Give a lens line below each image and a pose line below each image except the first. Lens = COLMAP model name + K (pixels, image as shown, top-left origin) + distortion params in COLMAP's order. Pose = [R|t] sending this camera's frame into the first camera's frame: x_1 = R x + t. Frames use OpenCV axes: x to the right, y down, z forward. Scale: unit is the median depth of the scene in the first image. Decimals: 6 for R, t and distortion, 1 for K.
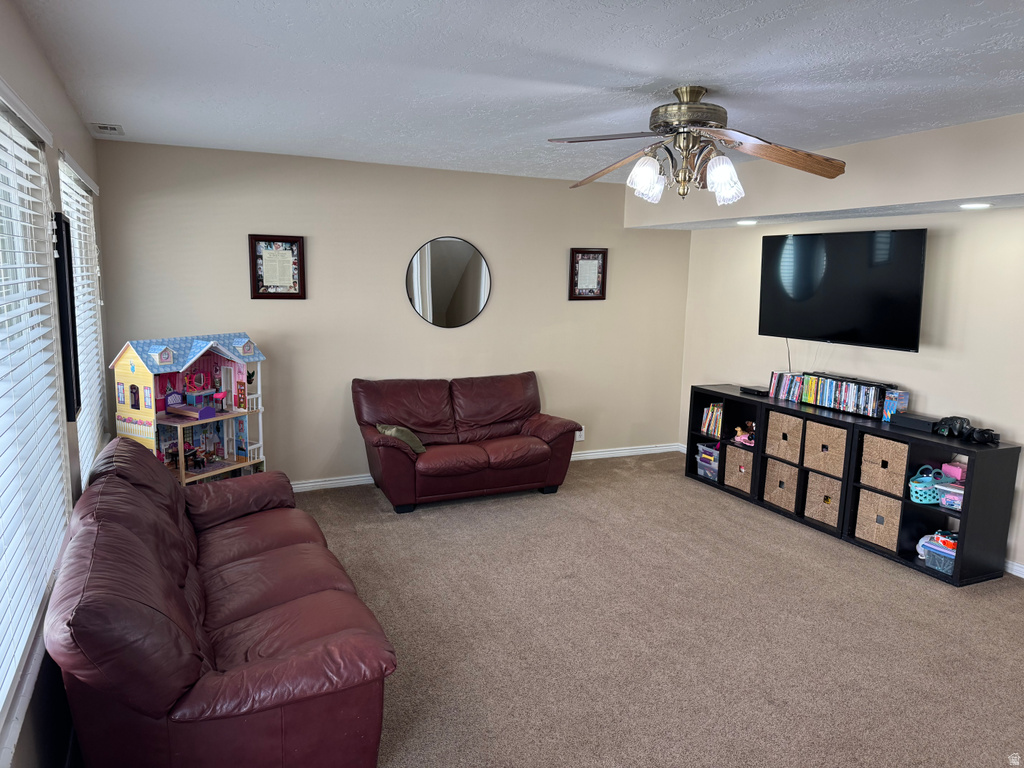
lens RADIAL K [[714.5, 0, 512.0], [0, 714.5, 384.0], [0, 0, 1]] dist [0.114777, -0.176851]
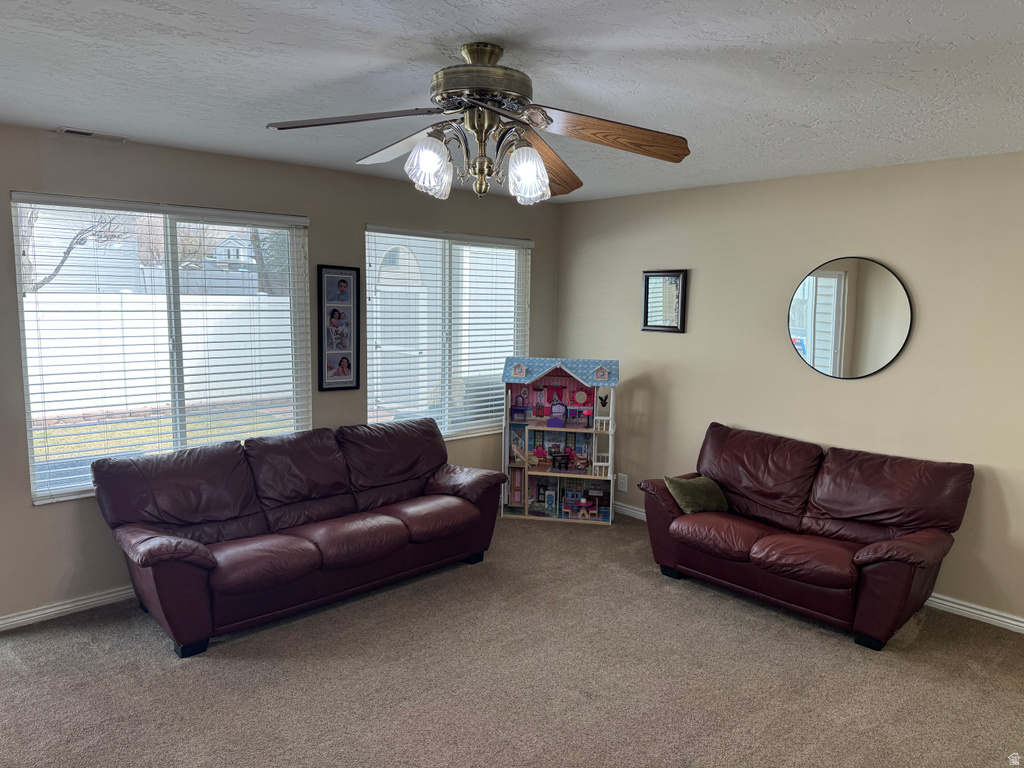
lens RADIAL K [[714.5, 0, 512.0], [0, 714.5, 384.0], [0, 0, 1]] dist [0.114777, -0.176851]
pose [[0.286745, 0.101807, -0.952582, 0.605585], [-0.158987, 0.985606, 0.057479, -0.071403], [0.944723, 0.134966, 0.298803, 0.518781]]
